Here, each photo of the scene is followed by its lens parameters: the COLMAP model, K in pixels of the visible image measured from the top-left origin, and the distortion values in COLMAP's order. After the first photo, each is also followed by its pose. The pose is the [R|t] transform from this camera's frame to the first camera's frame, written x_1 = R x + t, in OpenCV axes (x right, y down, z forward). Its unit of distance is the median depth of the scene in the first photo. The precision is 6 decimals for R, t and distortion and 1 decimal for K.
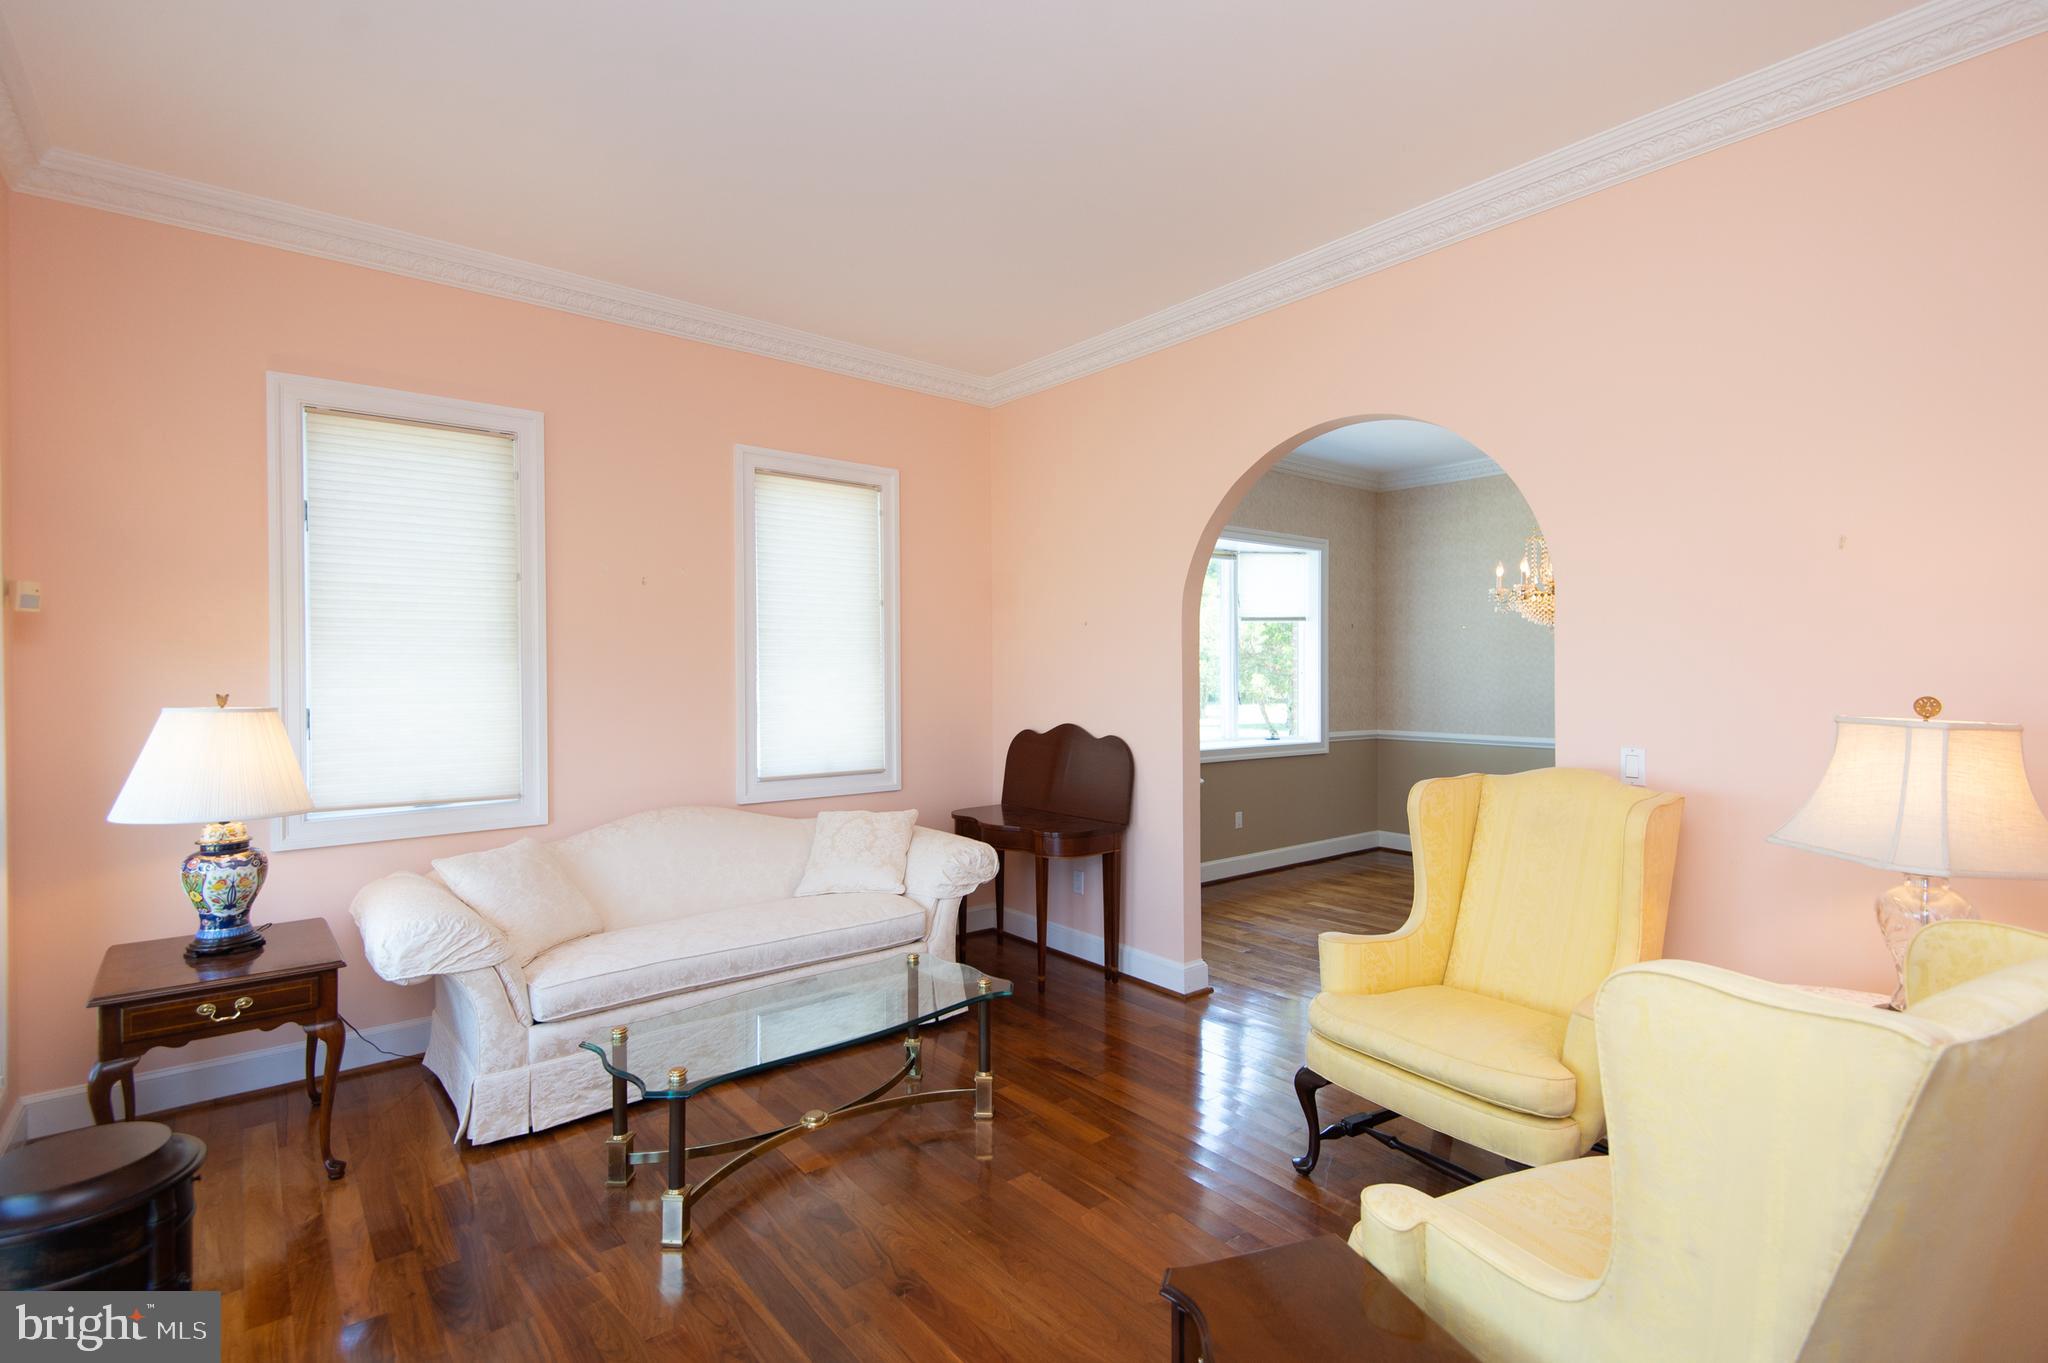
lens RADIAL K [[919.7, 0, 1014.5], [0, 919.7, 677.1], [0, 0, 1]] dist [0.040749, -0.026492]
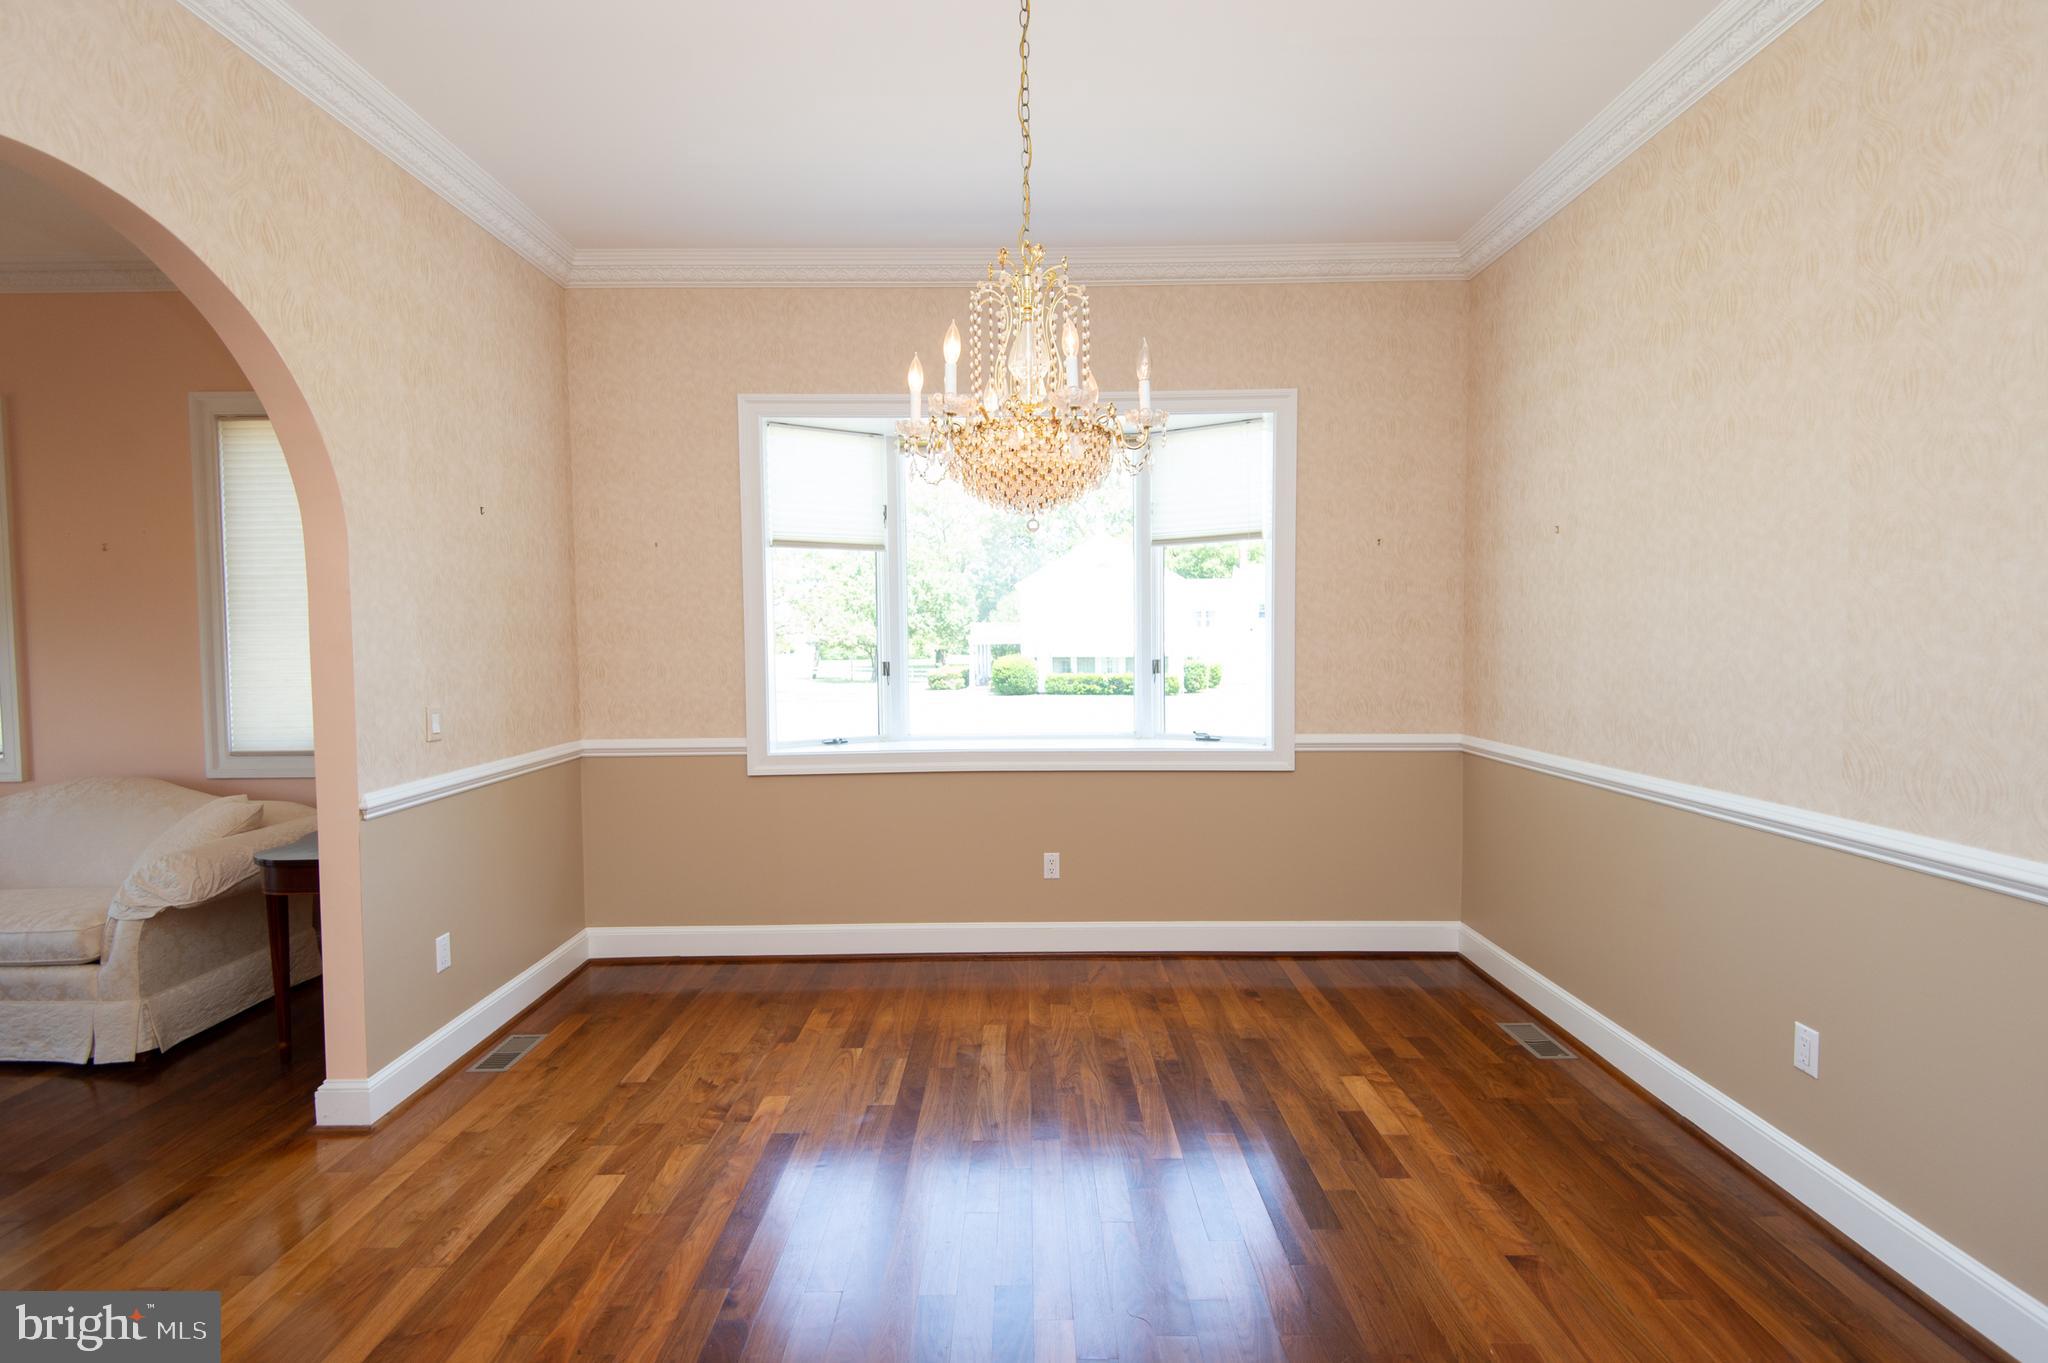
lens RADIAL K [[919.7, 0, 1014.5], [0, 919.7, 677.1], [0, 0, 1]] dist [0.040749, -0.026492]
pose [[0.786871, 0.020719, -0.616769, 0.564780], [0.005769, 0.999146, 0.040924, 0.000710], [0.617090, -0.035760, 0.786079, 0.460909]]
